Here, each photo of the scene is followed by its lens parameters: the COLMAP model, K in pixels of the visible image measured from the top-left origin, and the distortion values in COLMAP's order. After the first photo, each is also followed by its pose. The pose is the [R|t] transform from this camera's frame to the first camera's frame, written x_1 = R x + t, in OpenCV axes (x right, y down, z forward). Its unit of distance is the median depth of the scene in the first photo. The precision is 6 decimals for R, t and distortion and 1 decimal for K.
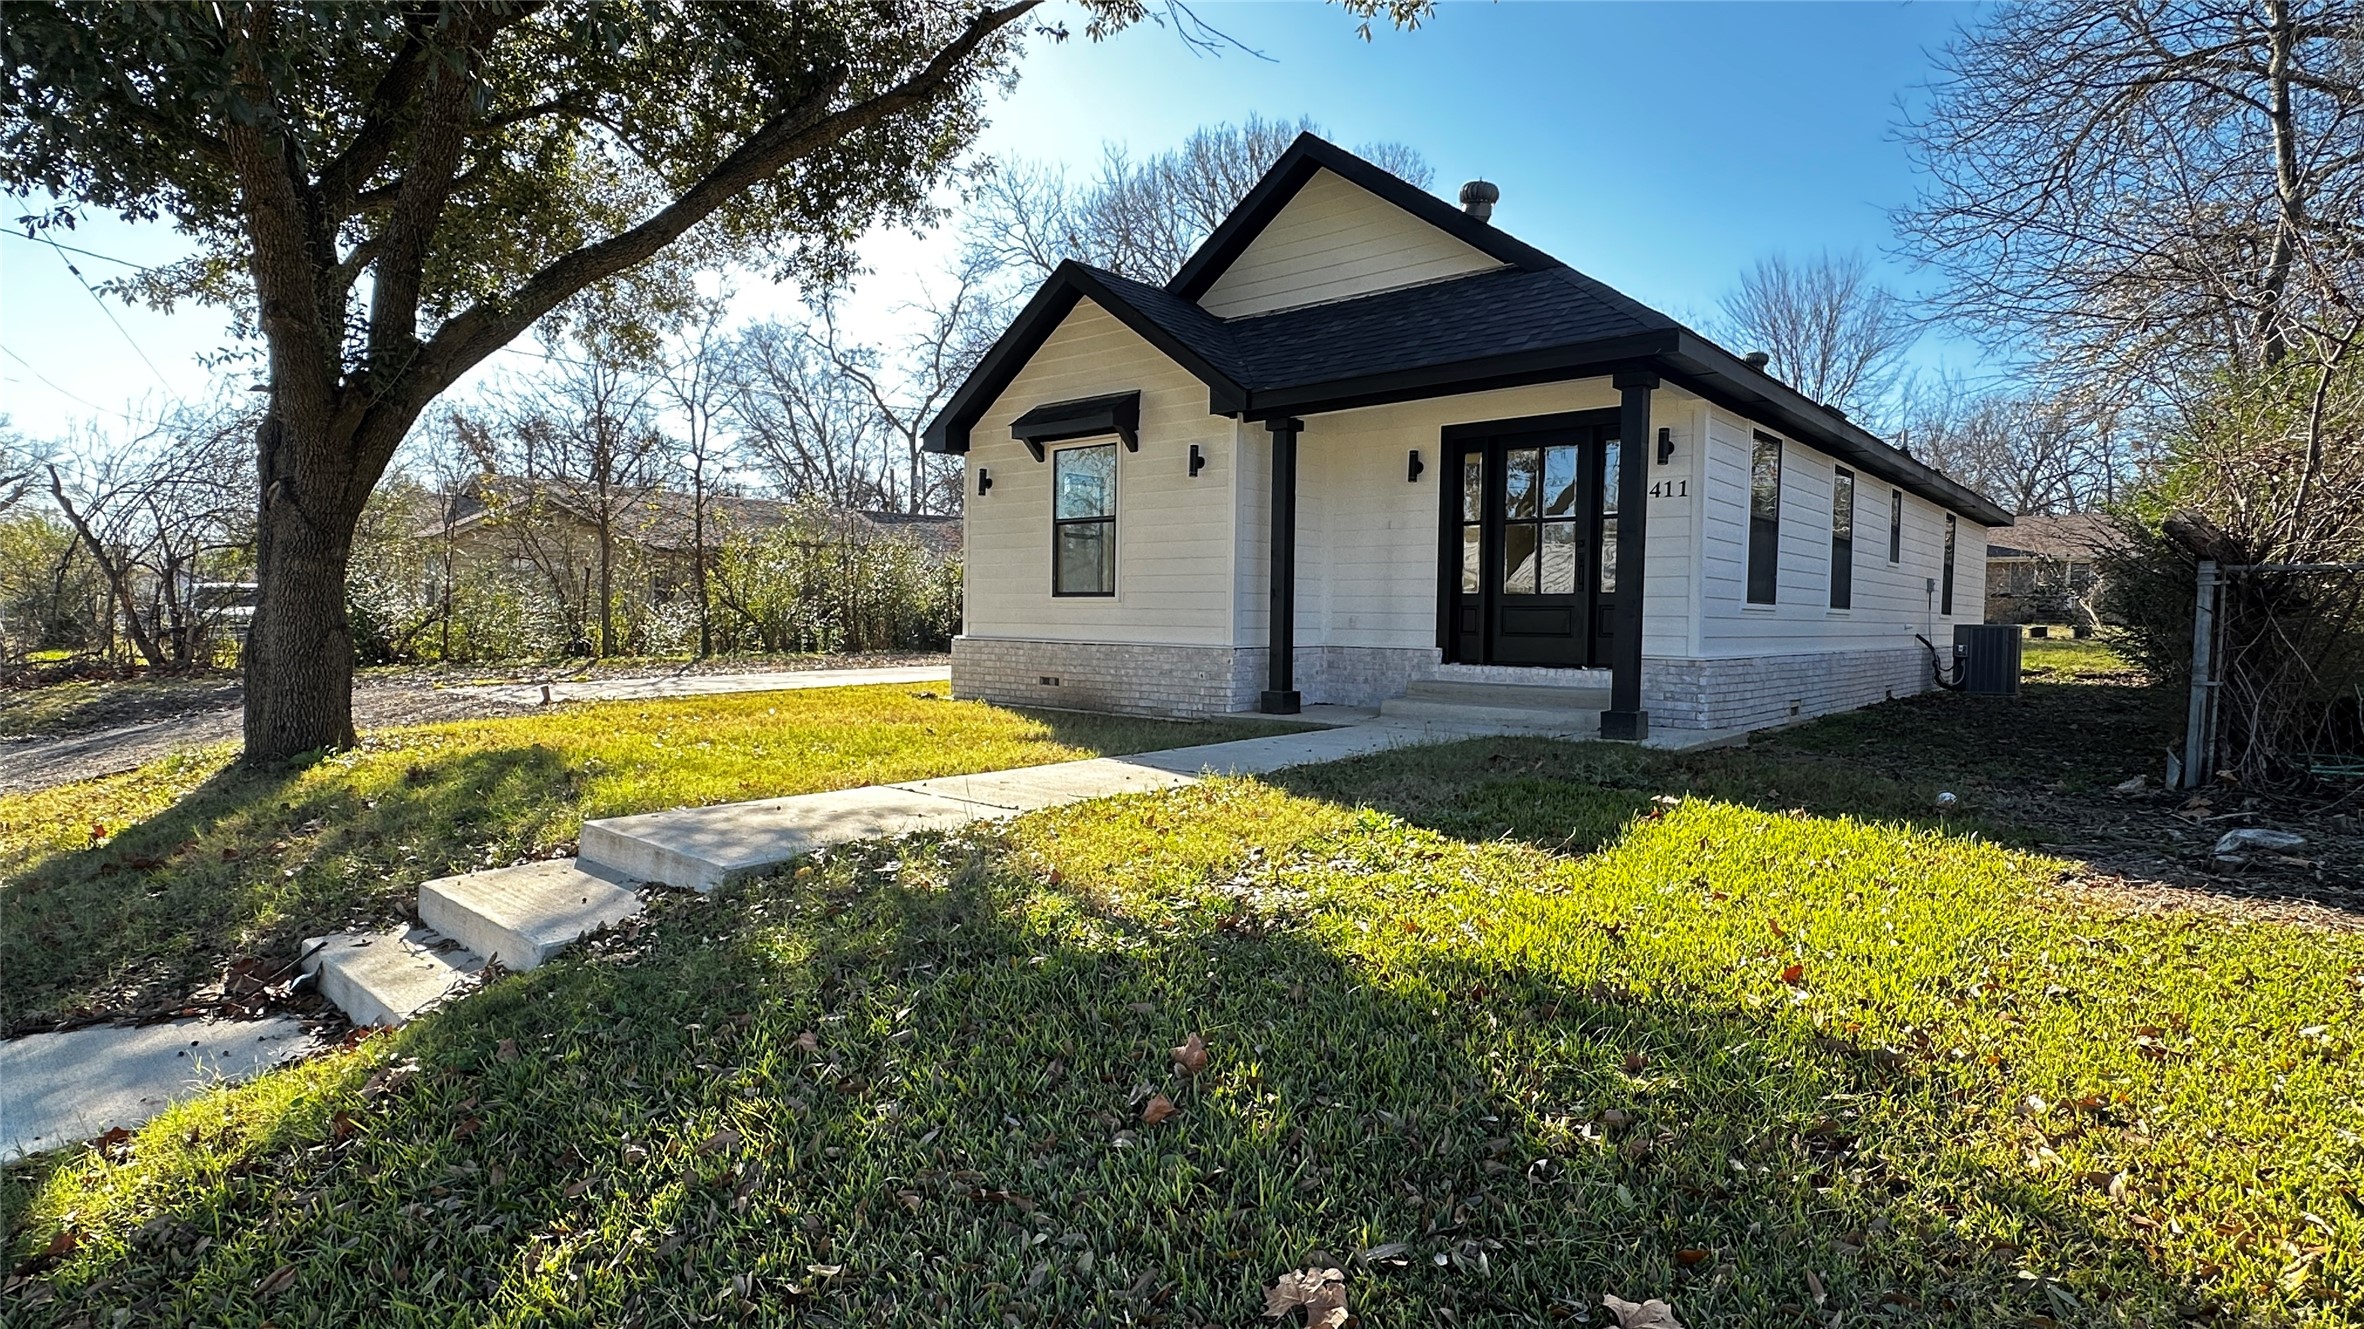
lens RADIAL K [[1186.6, 0, 1178.2], [0, 1186.6, 669.8], [0, 0, 1]] dist [-0.001086, -0.000172]
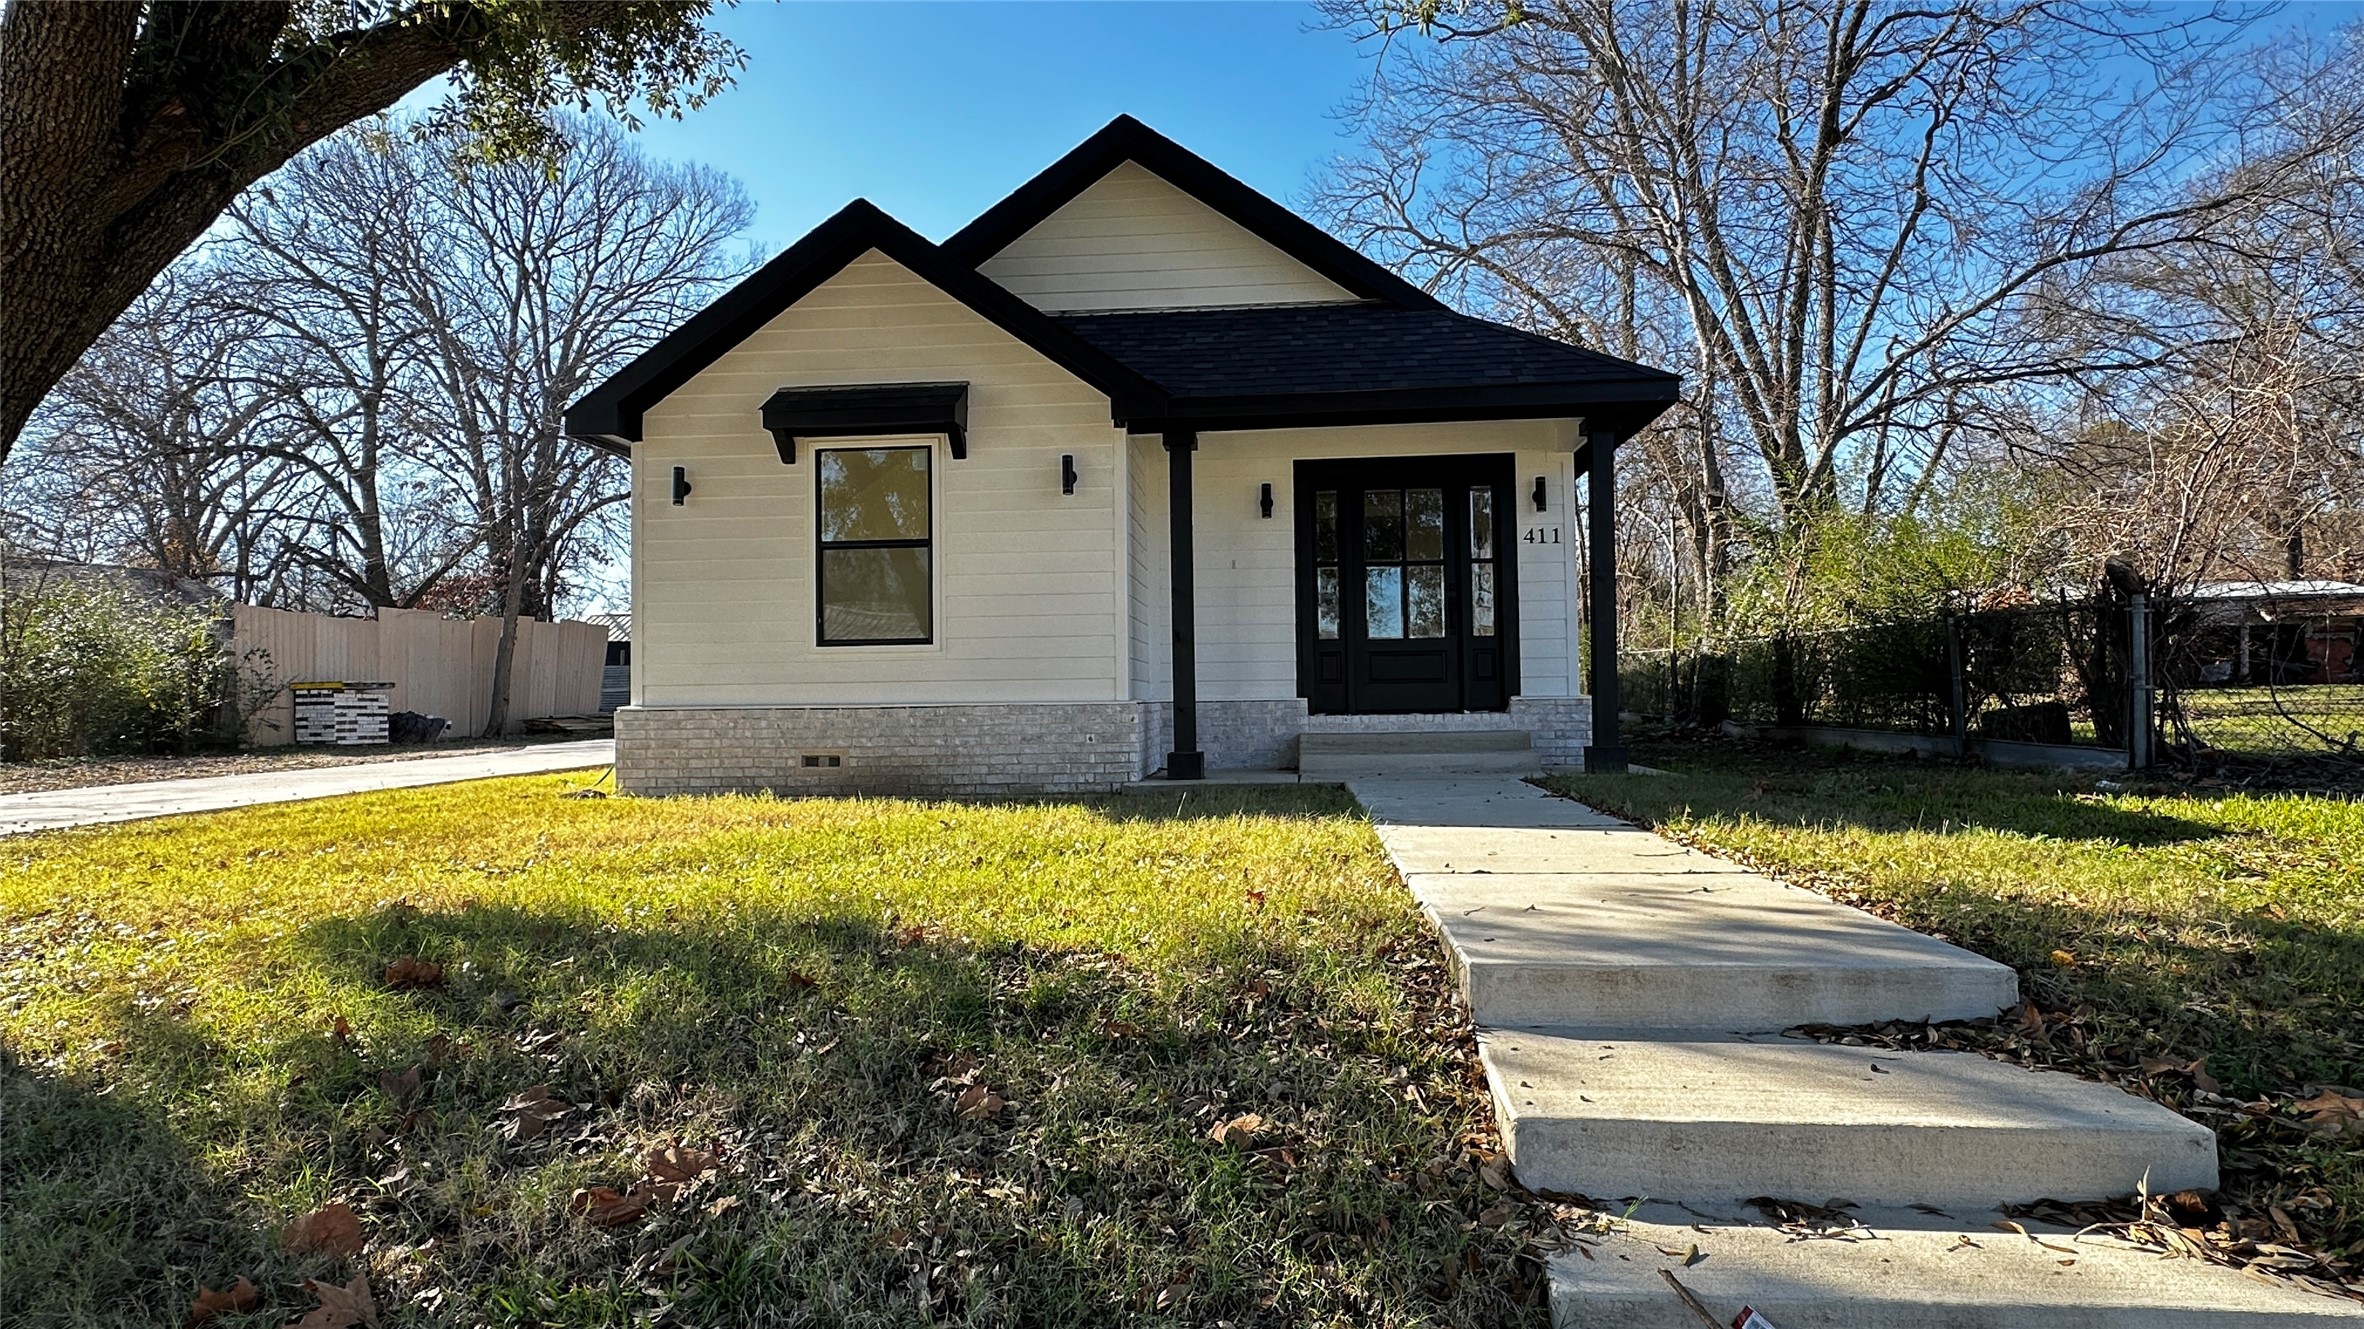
lens RADIAL K [[1264.5, 0, 1195.3], [0, 1264.5, 672.9], [0, 0, 1]] dist [0.001378, 0.000058]
pose [[0.803030, -0.010664, 0.595843, -0.431271], [0.050254, 0.997490, -0.049877, 0.006511], [-0.593816, 0.069996, 0.801550, 0.264189]]
